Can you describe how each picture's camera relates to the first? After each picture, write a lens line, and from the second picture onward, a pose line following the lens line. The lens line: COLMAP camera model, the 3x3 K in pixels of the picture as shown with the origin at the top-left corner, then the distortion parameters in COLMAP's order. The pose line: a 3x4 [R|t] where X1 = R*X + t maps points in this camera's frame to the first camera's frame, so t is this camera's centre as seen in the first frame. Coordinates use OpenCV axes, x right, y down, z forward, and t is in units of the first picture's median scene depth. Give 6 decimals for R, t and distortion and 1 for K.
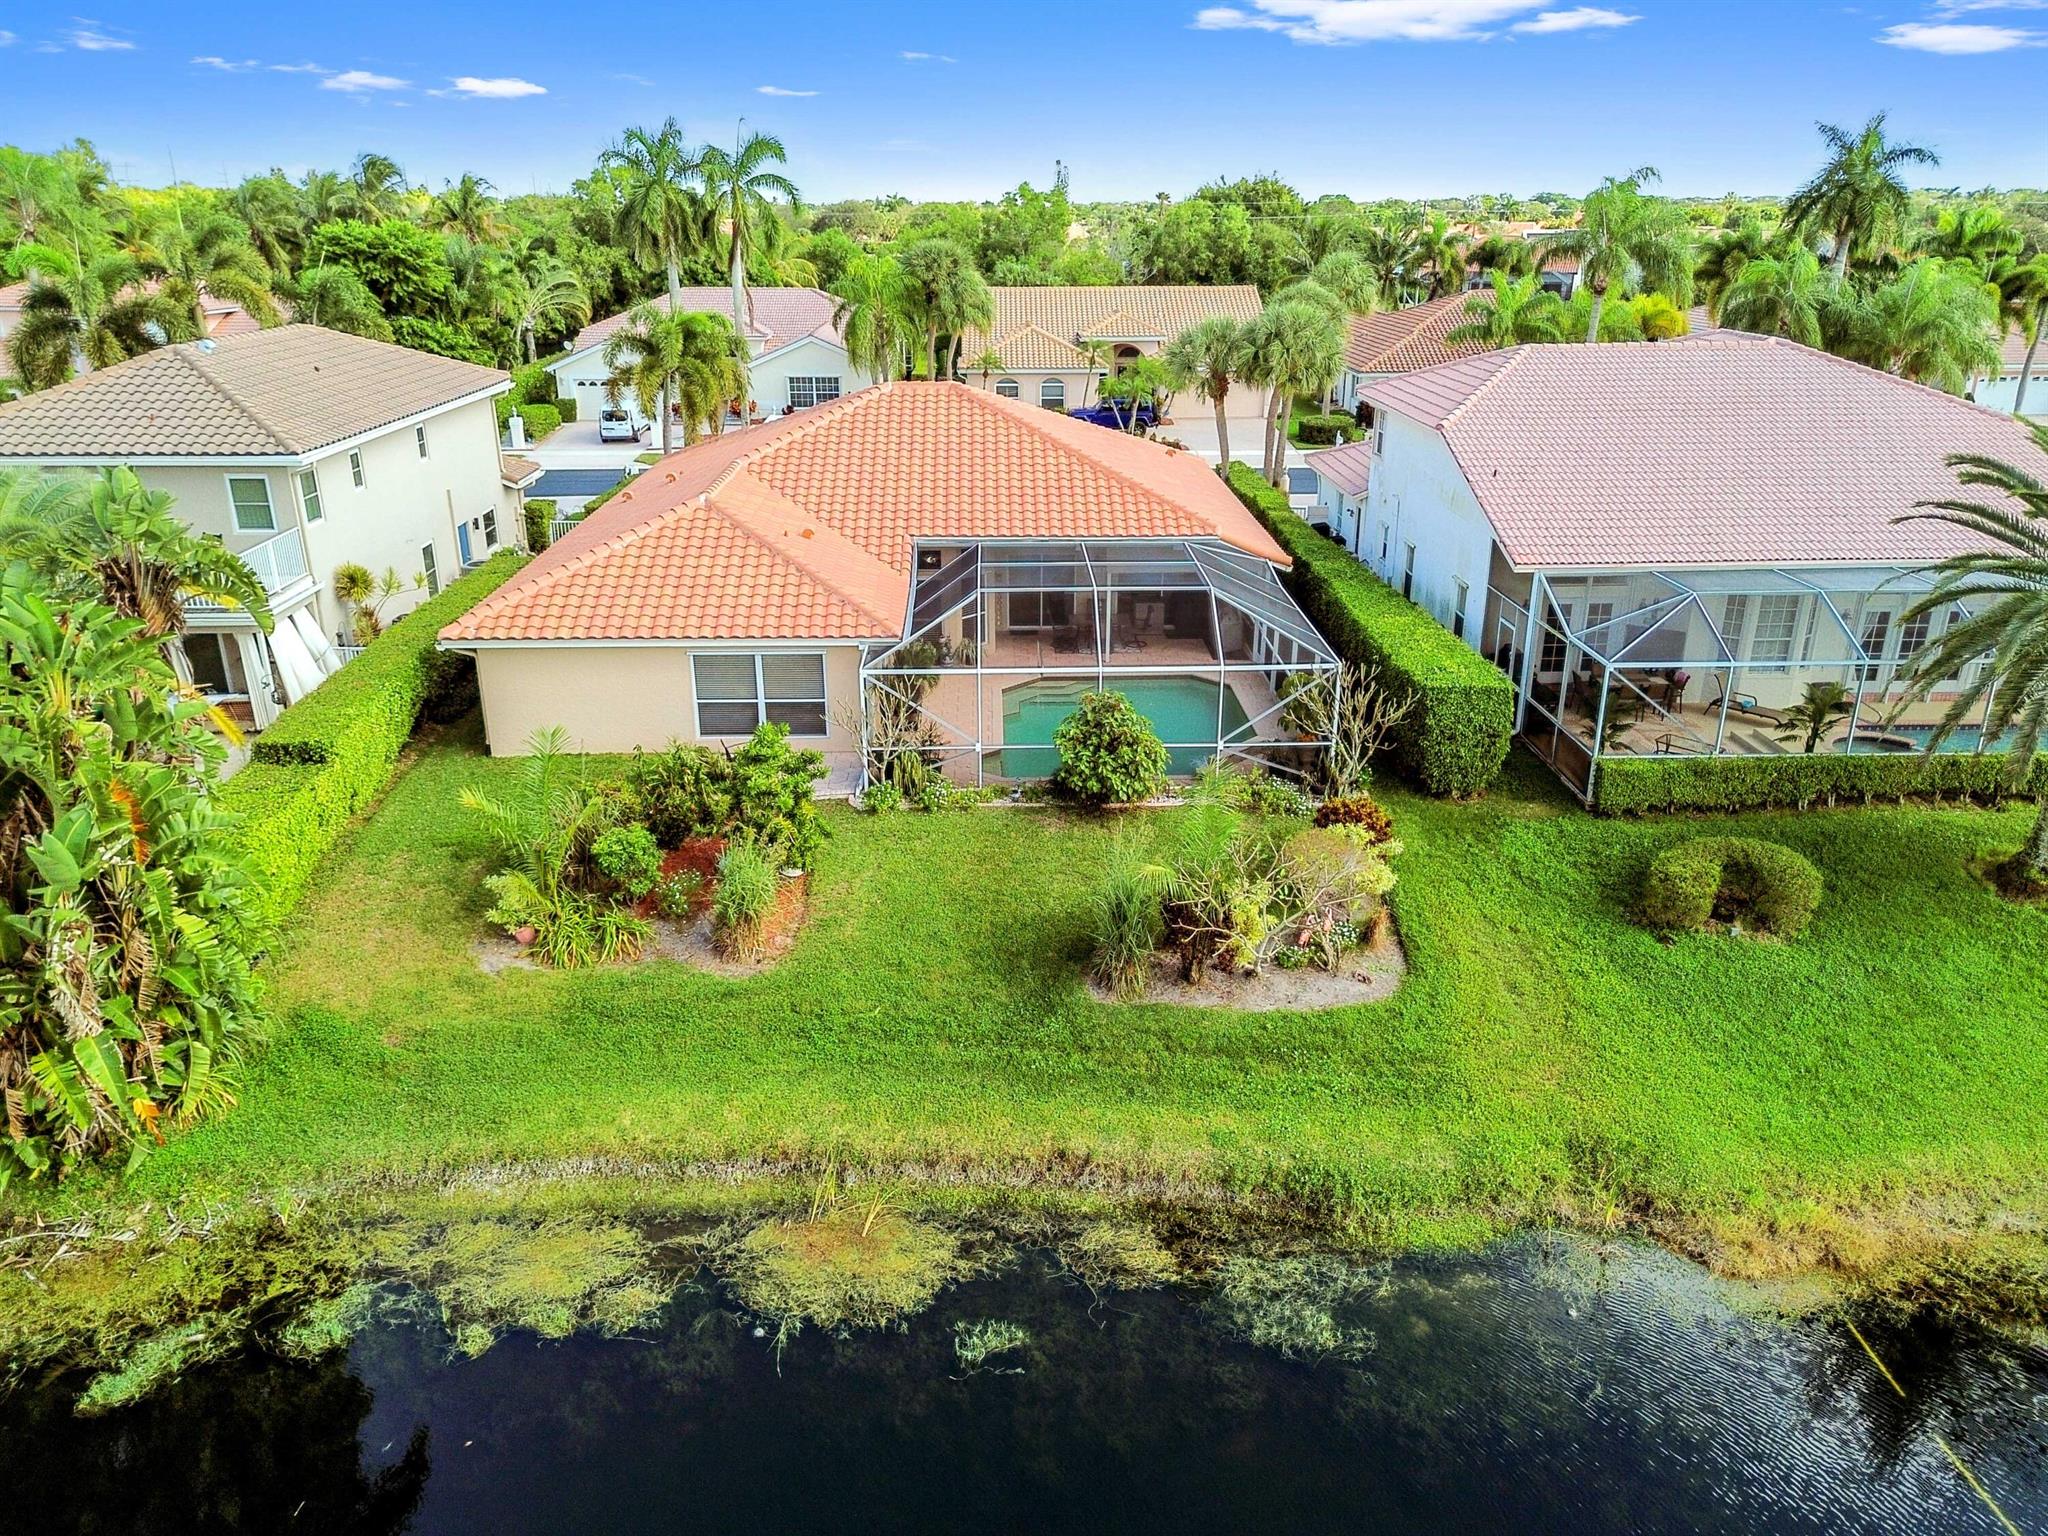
lens RADIAL K [[1456.1, 0, 1024.0], [0, 1456.1, 768.0], [0, 0, 1]] dist [0.060193, -0.051211]
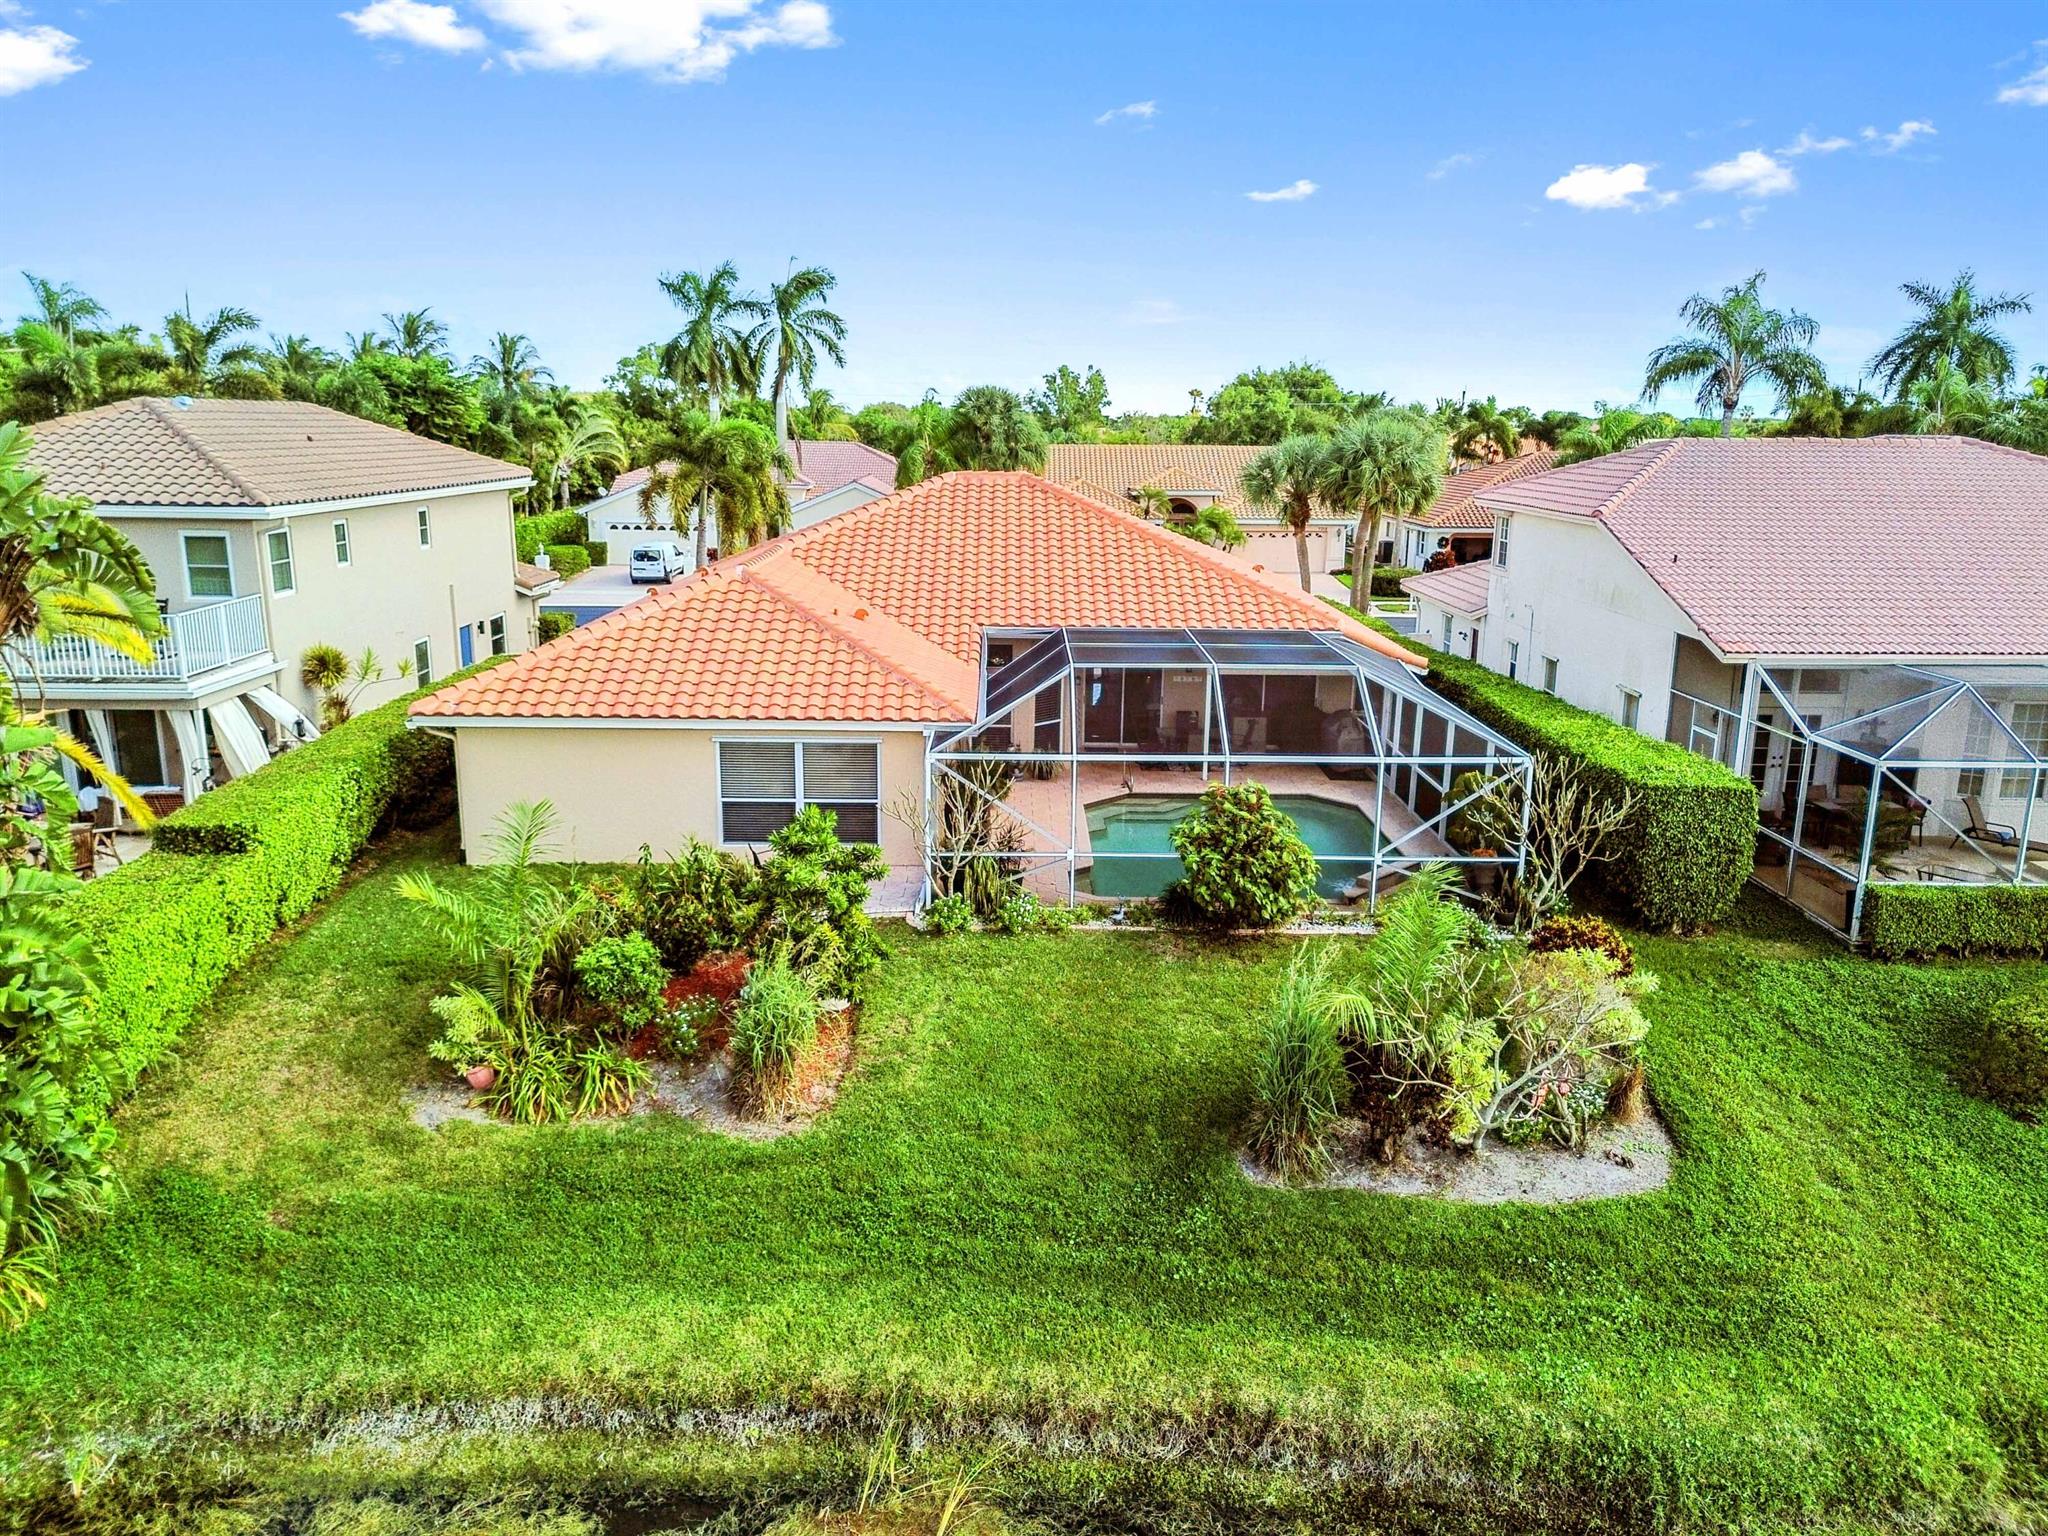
lens RADIAL K [[1456.1, 0, 1024.0], [0, 1456.1, 768.0], [0, 0, 1]] dist [0.060193, -0.051211]
pose [[0.999749, 0.017465, -0.014057, -0.054494], [-0.019169, 0.991069, -0.131965, 0.051078], [0.011627, 0.132201, 0.991155, 0.238739]]
